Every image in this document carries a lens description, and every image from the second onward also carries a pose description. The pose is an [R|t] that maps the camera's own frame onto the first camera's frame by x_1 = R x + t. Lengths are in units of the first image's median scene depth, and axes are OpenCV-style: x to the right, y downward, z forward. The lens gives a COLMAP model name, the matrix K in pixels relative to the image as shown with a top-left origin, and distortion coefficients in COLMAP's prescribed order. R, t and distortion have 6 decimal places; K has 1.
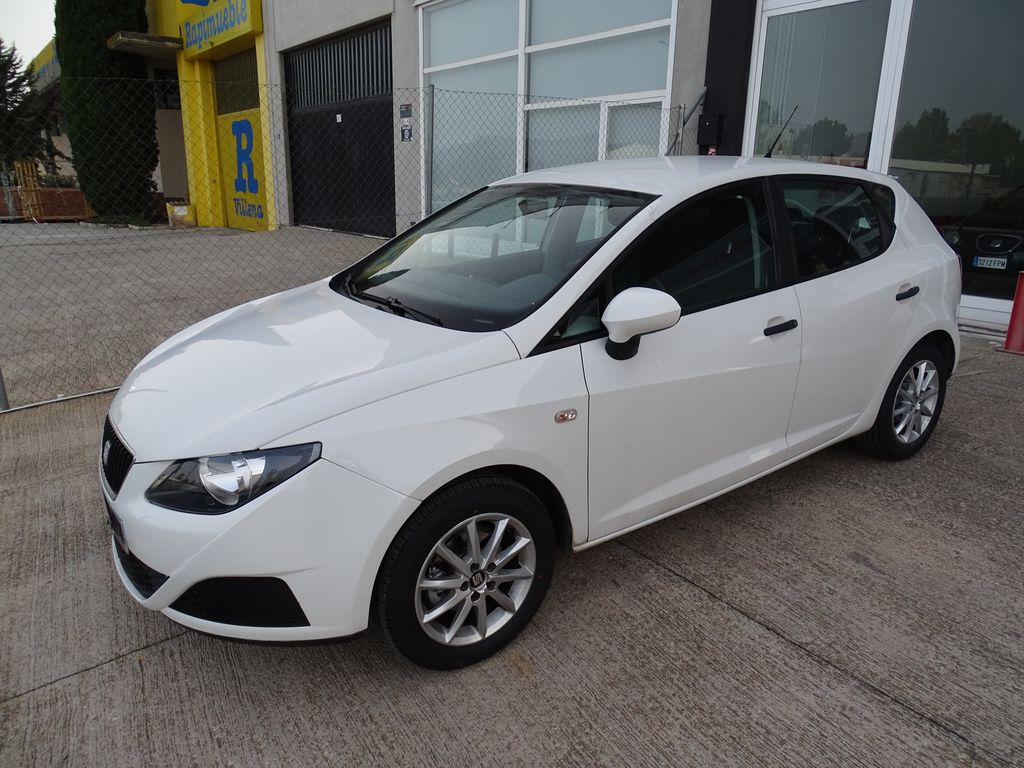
lens RADIAL K [[727.9, 0, 516.2], [0, 727.9, 382.4], [0, 0, 1]] dist [0.005095, -0.004715]
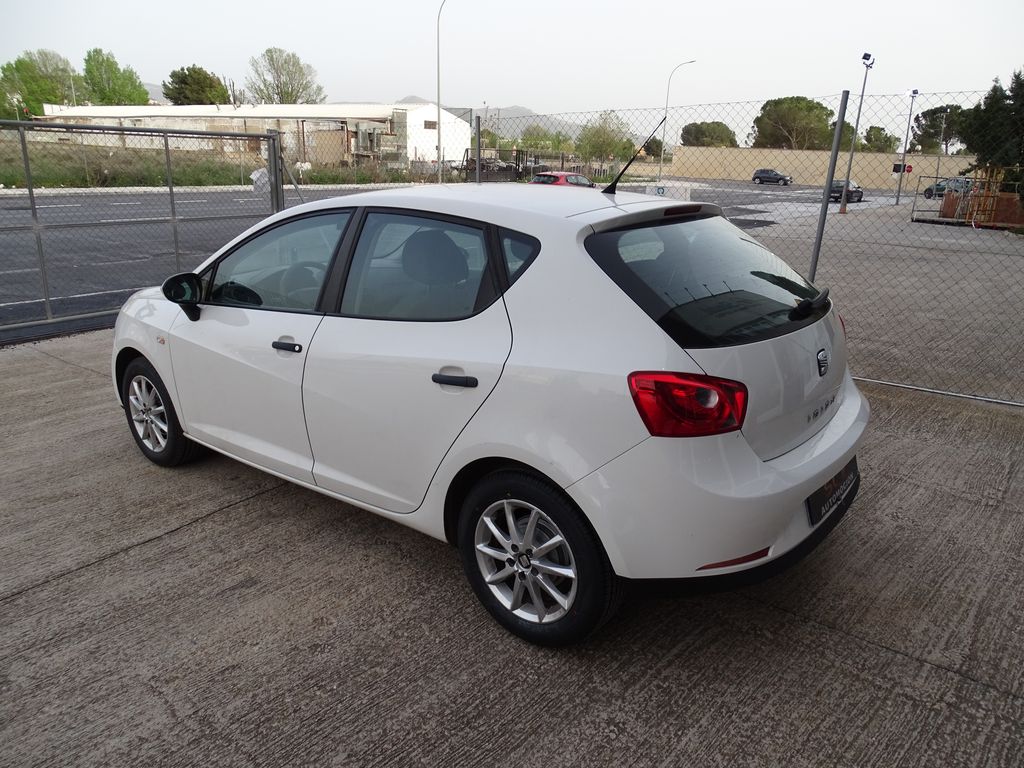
lens RADIAL K [[727.9, 0, 519.6], [0, 727.9, 386.2], [0, 0, 1]] dist [0.005095, -0.004715]
pose [[0.275791, 0.286143, -0.917639, 1.413124], [-0.285077, 0.936060, 0.206209, -0.328602], [0.917971, 0.204727, 0.339730, 0.937242]]
